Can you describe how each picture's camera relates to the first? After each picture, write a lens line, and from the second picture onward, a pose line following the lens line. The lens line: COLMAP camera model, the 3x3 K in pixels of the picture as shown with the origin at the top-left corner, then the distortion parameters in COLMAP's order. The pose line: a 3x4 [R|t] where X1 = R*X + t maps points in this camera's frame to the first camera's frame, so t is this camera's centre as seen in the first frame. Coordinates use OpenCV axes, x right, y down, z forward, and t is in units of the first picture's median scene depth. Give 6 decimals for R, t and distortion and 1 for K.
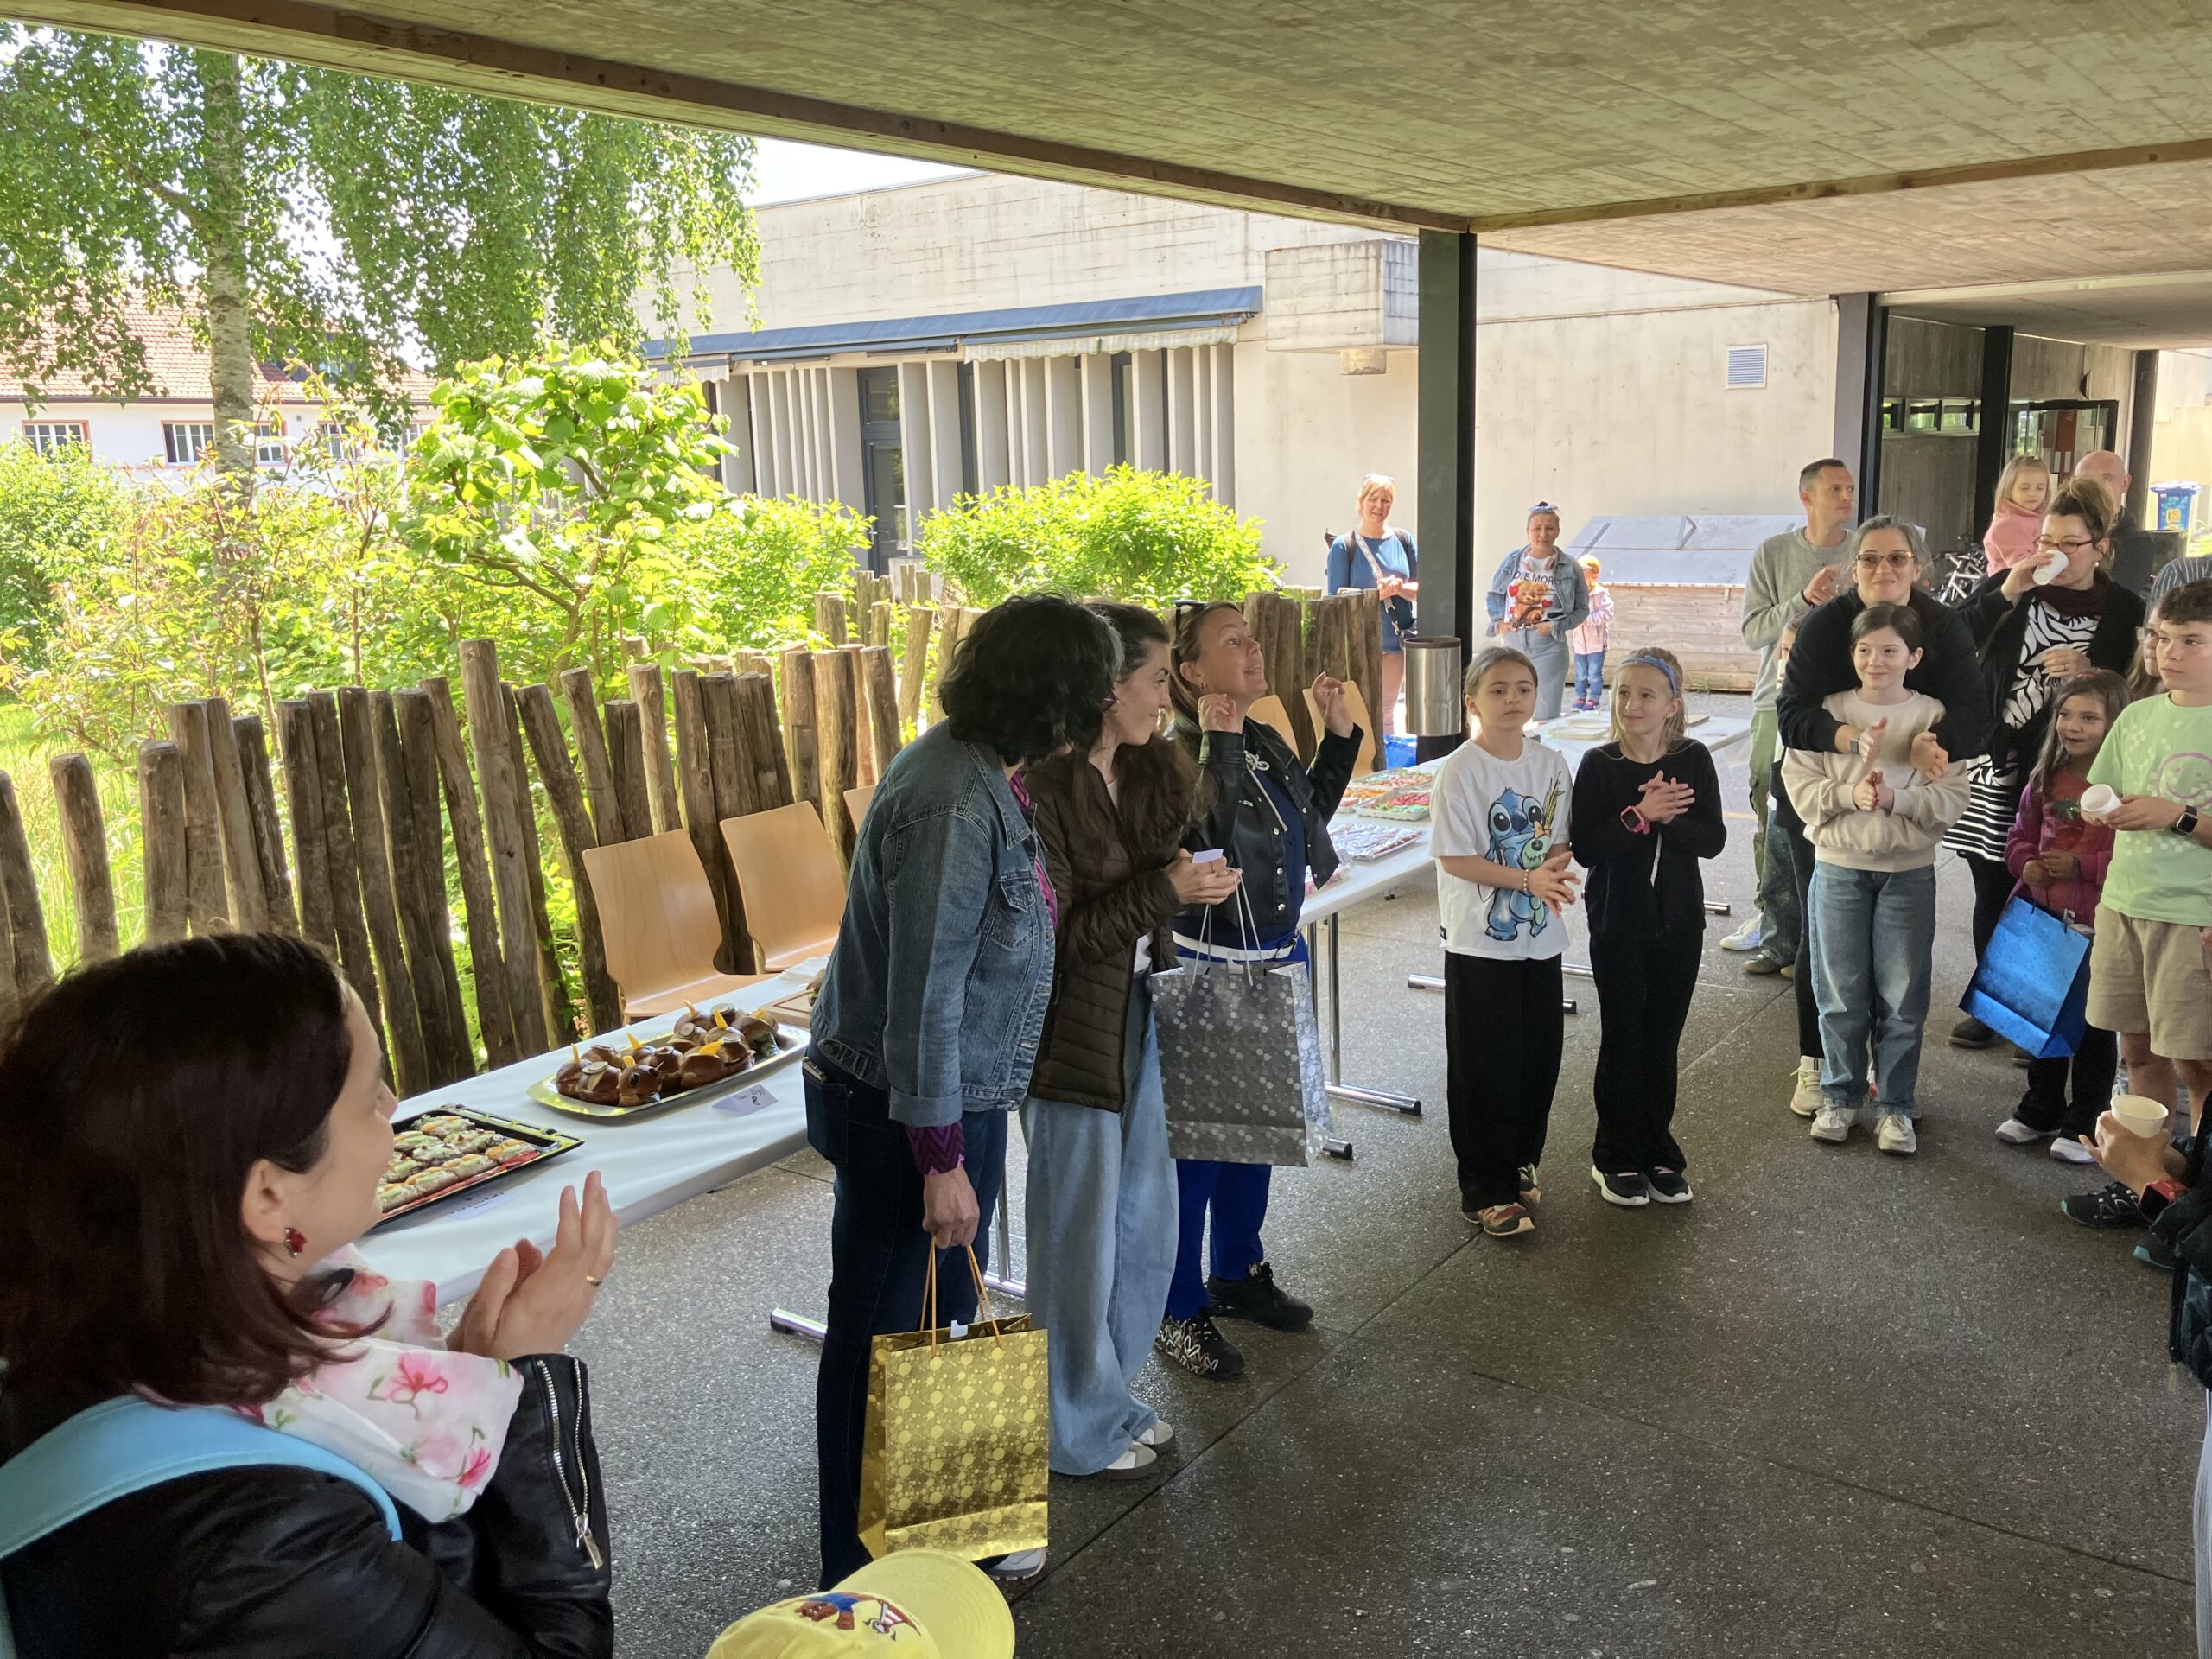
lens RADIAL K [[1834.8, 0, 1123.2], [0, 1834.8, 803.4], [0, 0, 1]] dist [0.027162, -0.019297]
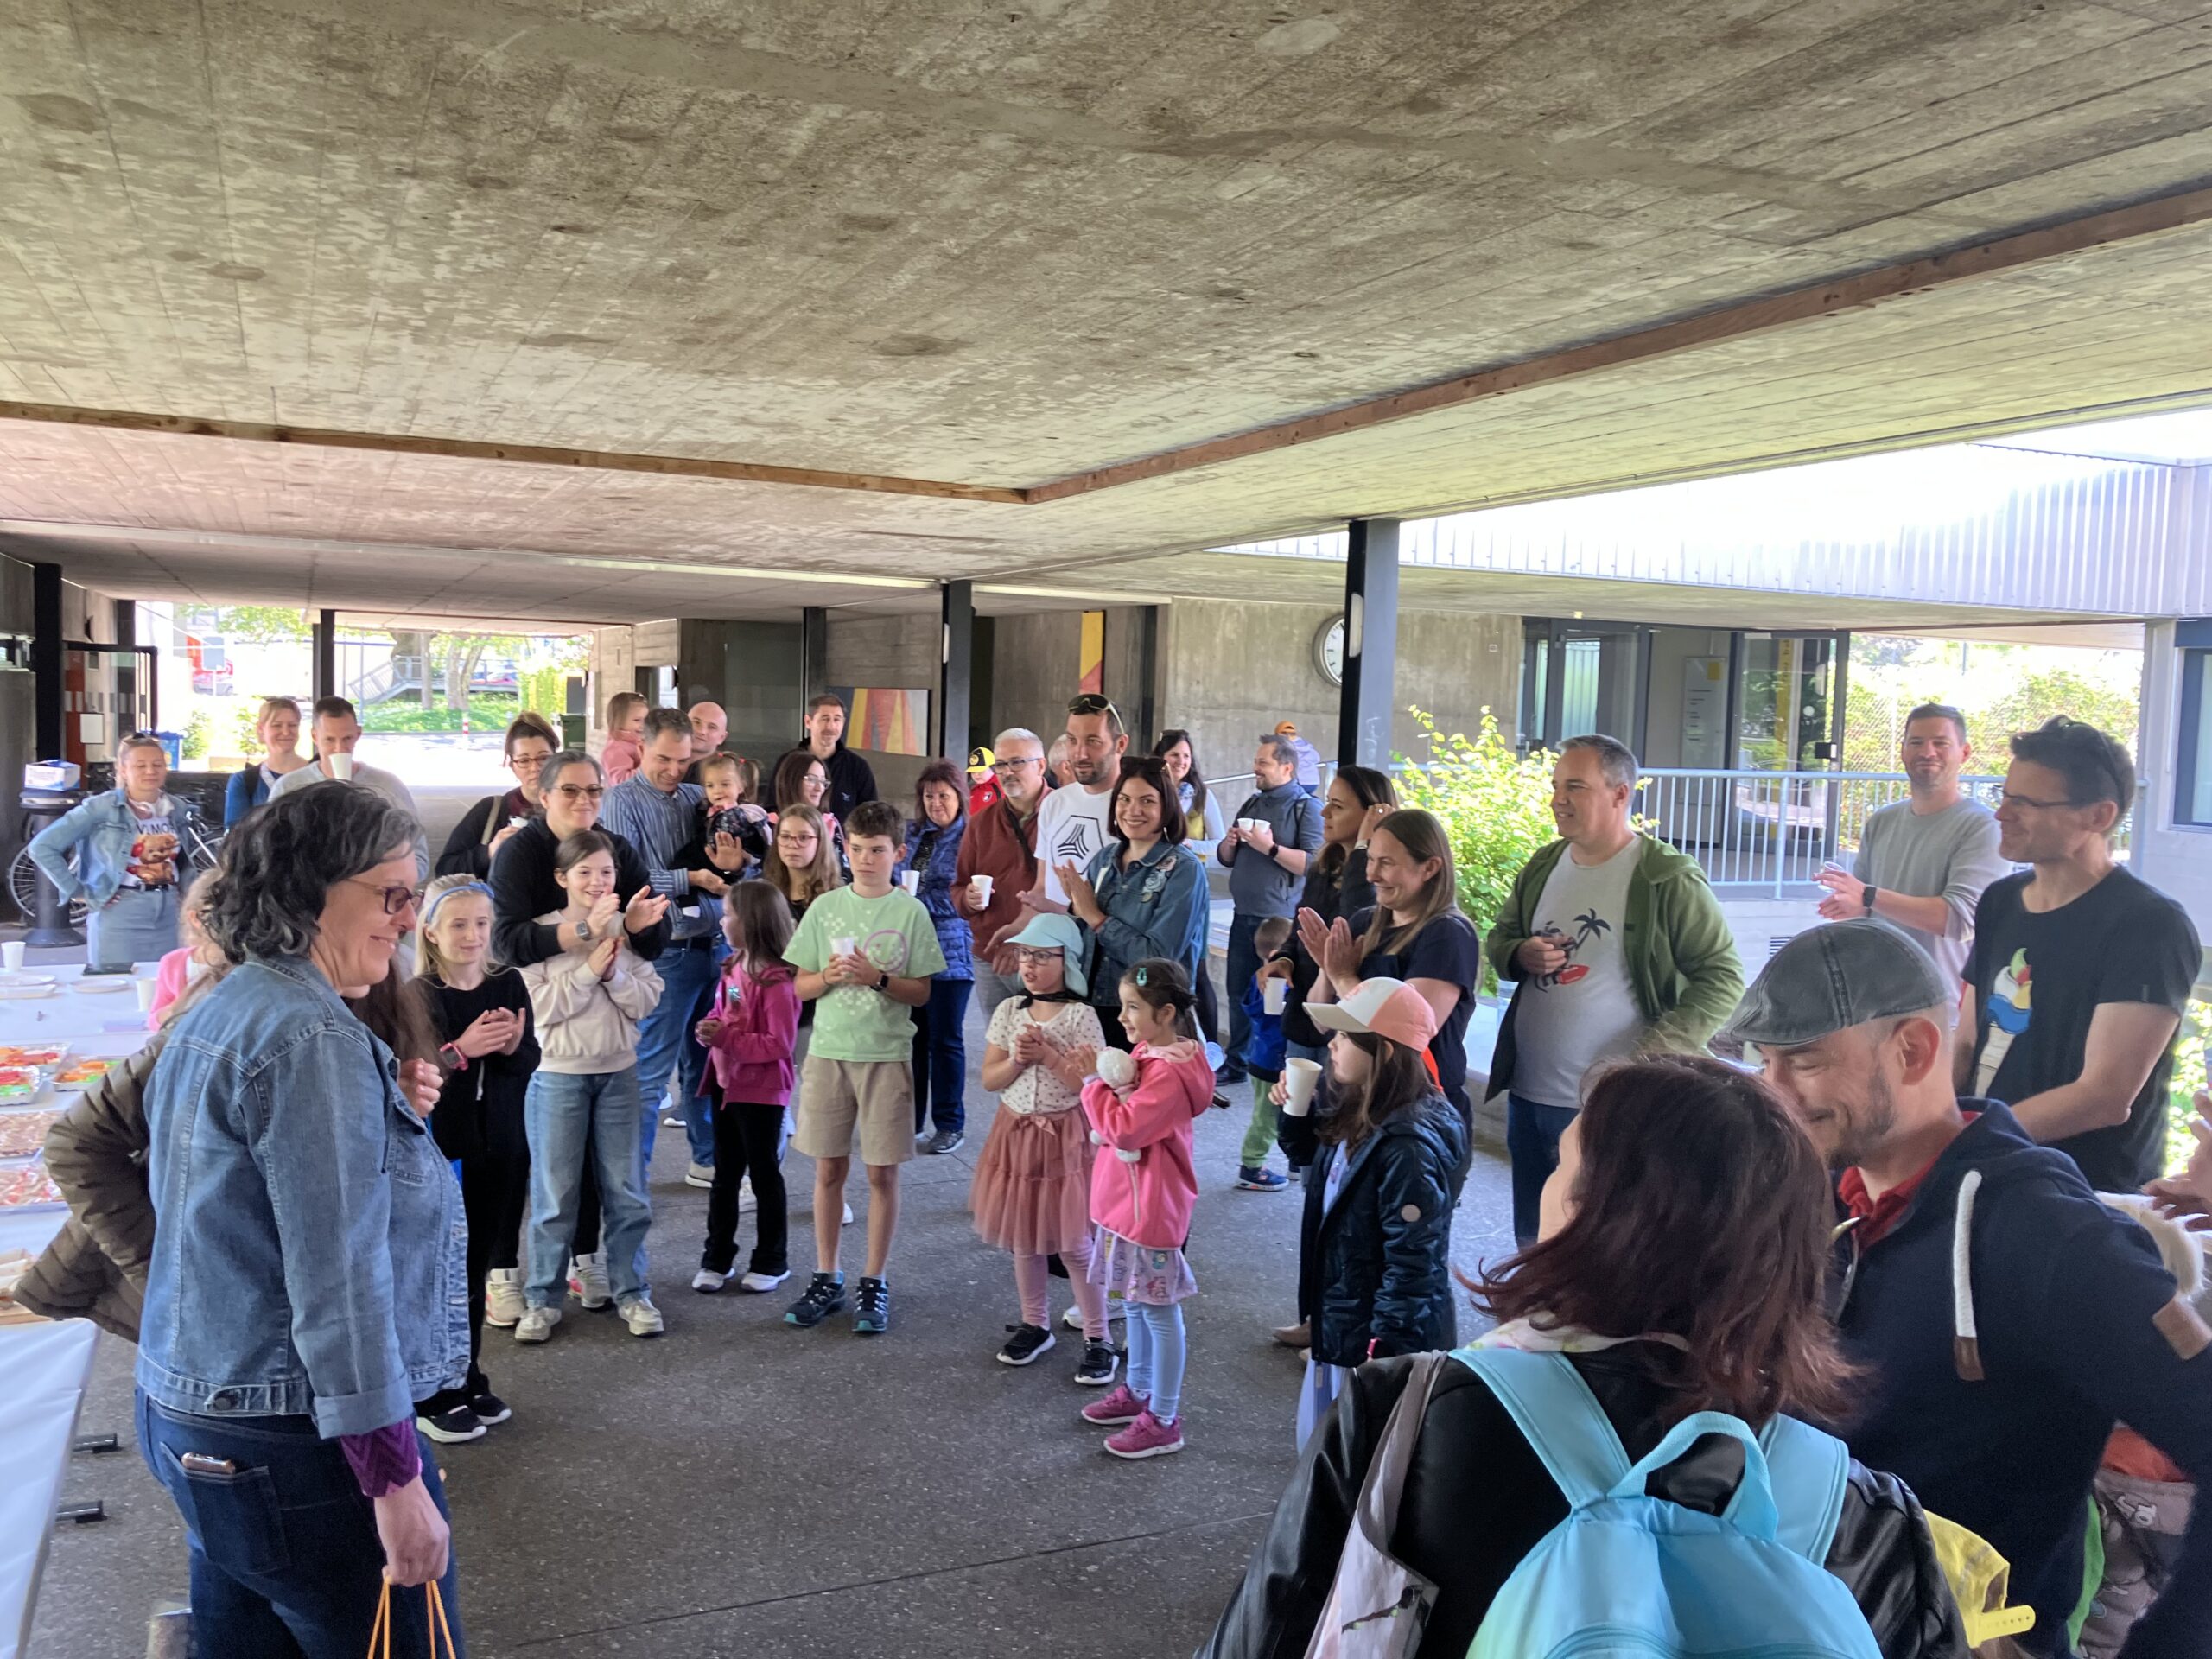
lens RADIAL K [[1834.8, 0, 1101.6], [0, 1834.8, 799.0], [0, 0, 1]] dist [0.027162, -0.019297]
pose [[0.500121, 0.000232, 0.865956, -0.263559], [0.114843, 0.991149, -0.066591, -0.011164], [-0.858307, 0.132753, 0.495668, 0.122719]]
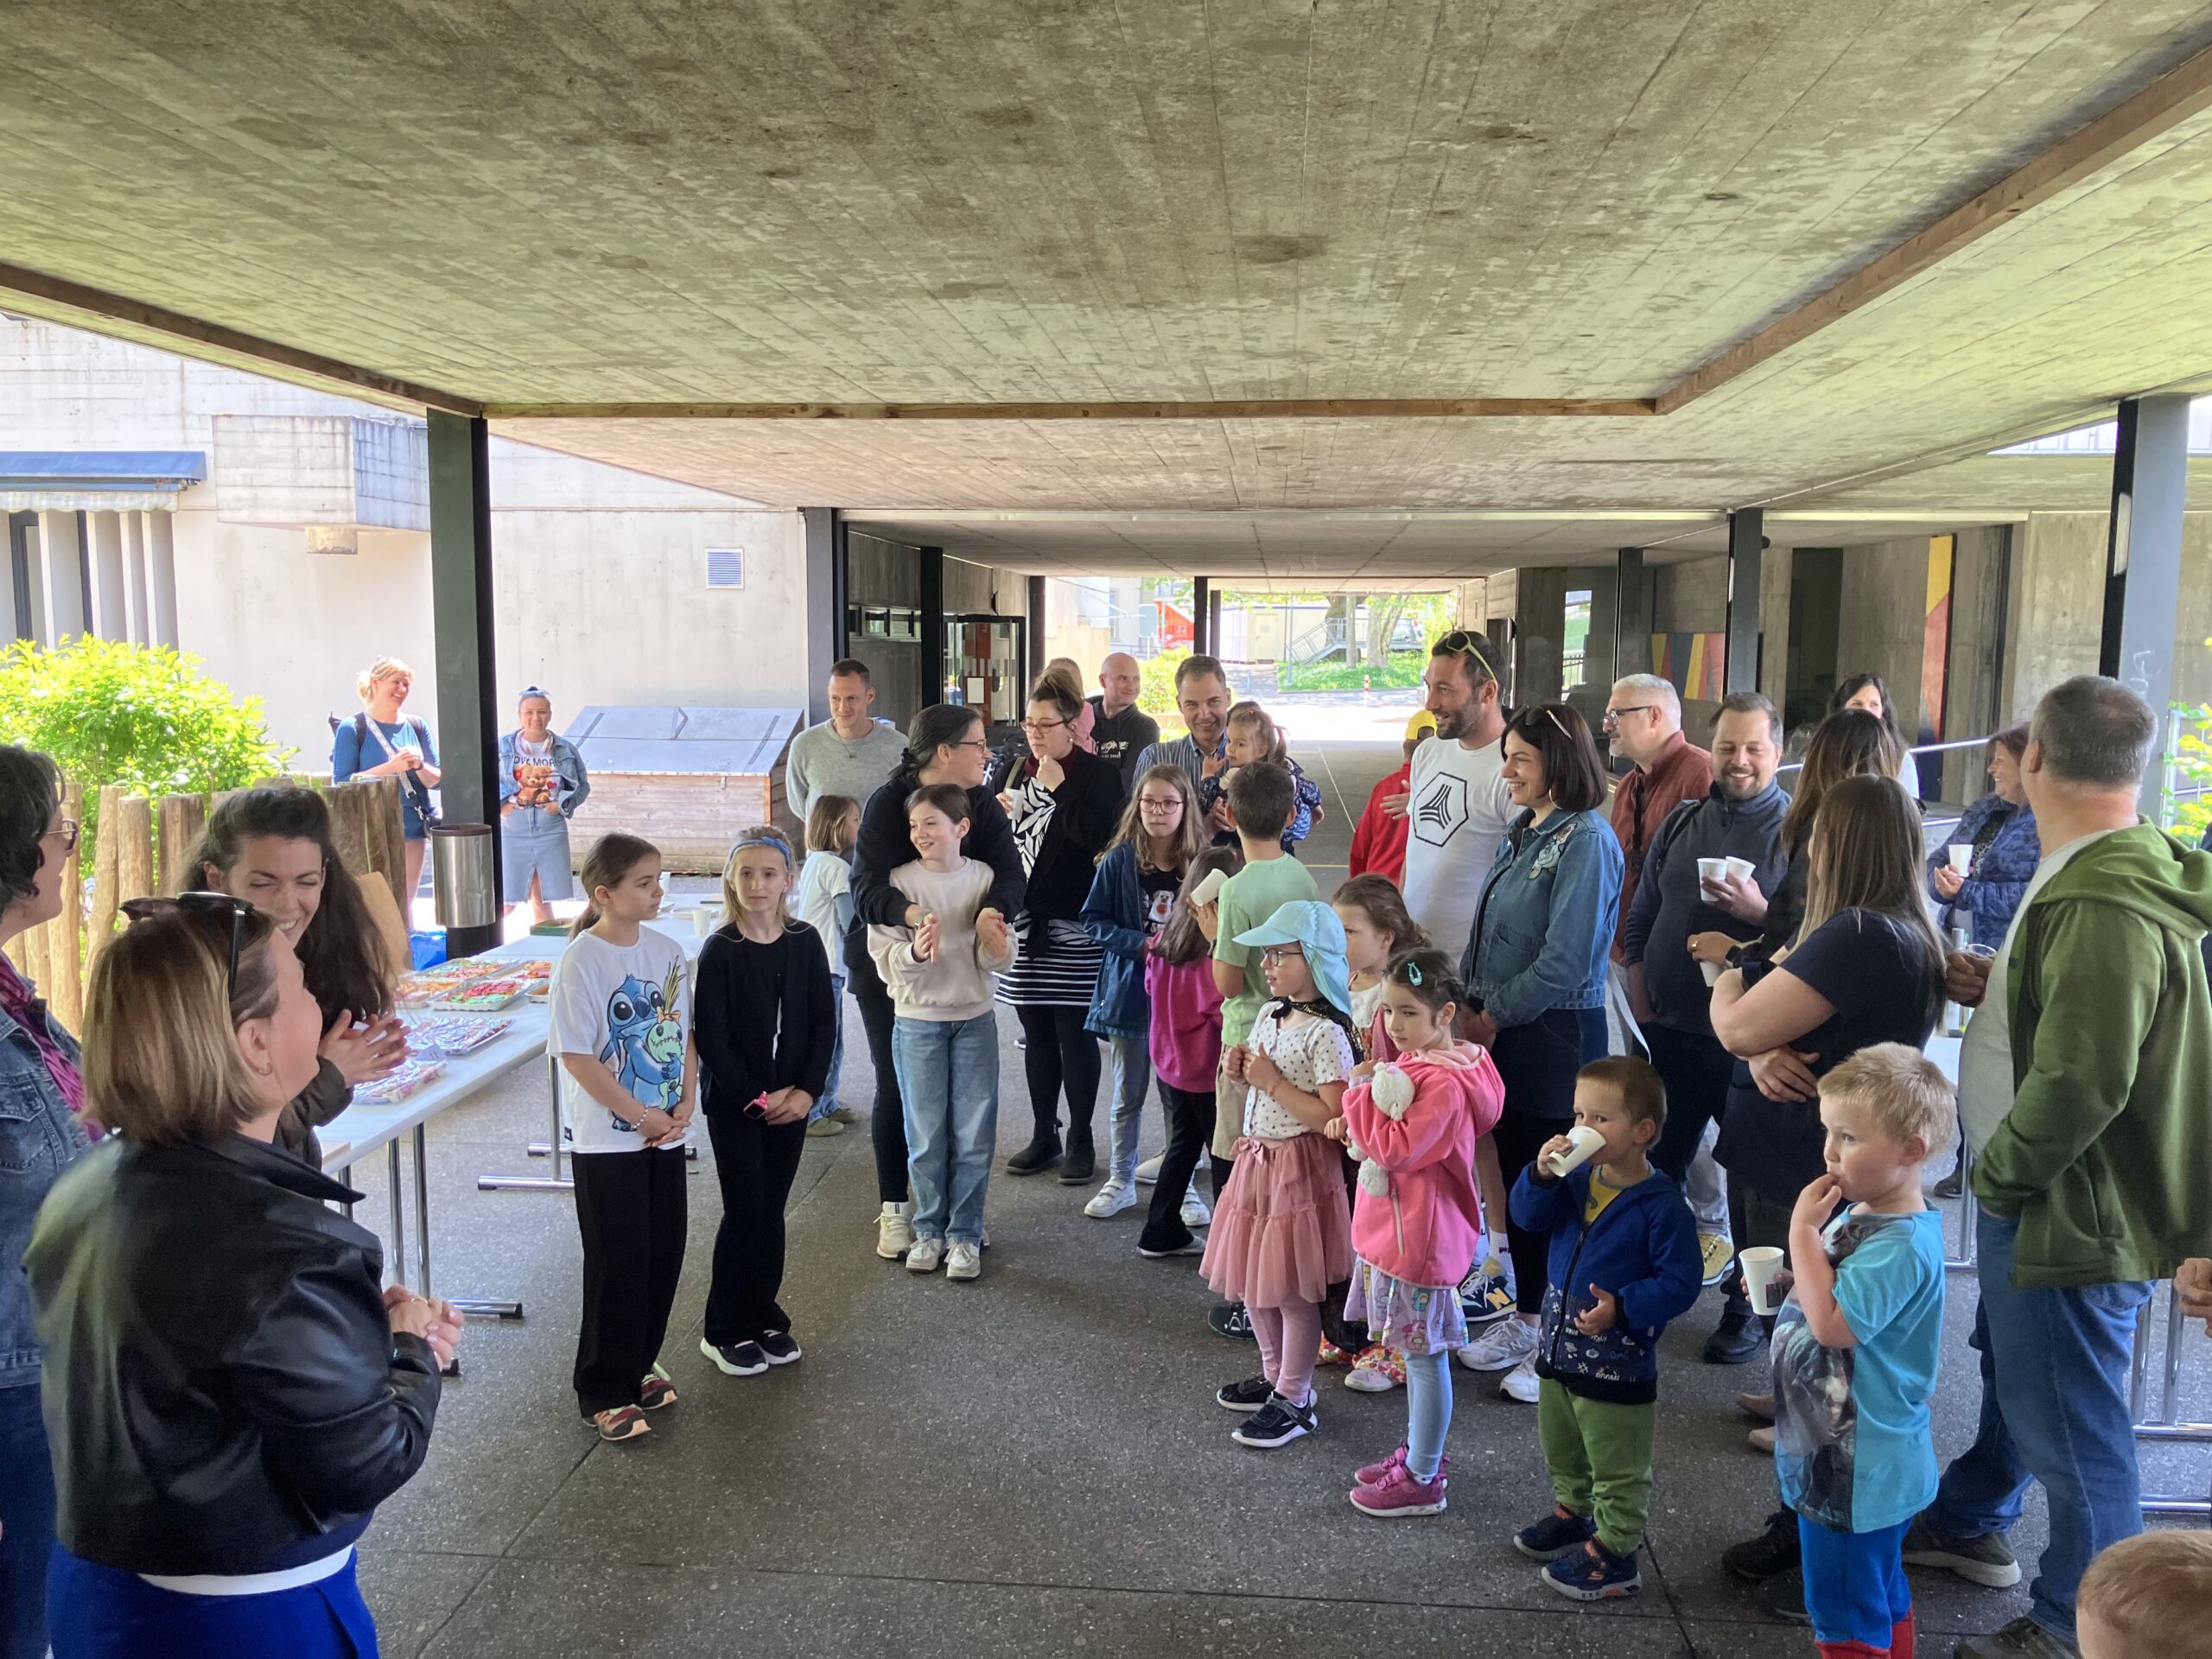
lens RADIAL K [[1834.8, 0, 1098.0], [0, 1834.8, 850.6], [0, 0, 1]] dist [0.027162, -0.019297]
pose [[0.857877, -0.025073, 0.513243, -0.052176], [0.065333, 0.996025, -0.060545, 0.004234], [-0.509685, 0.085472, 0.856105, 0.004644]]
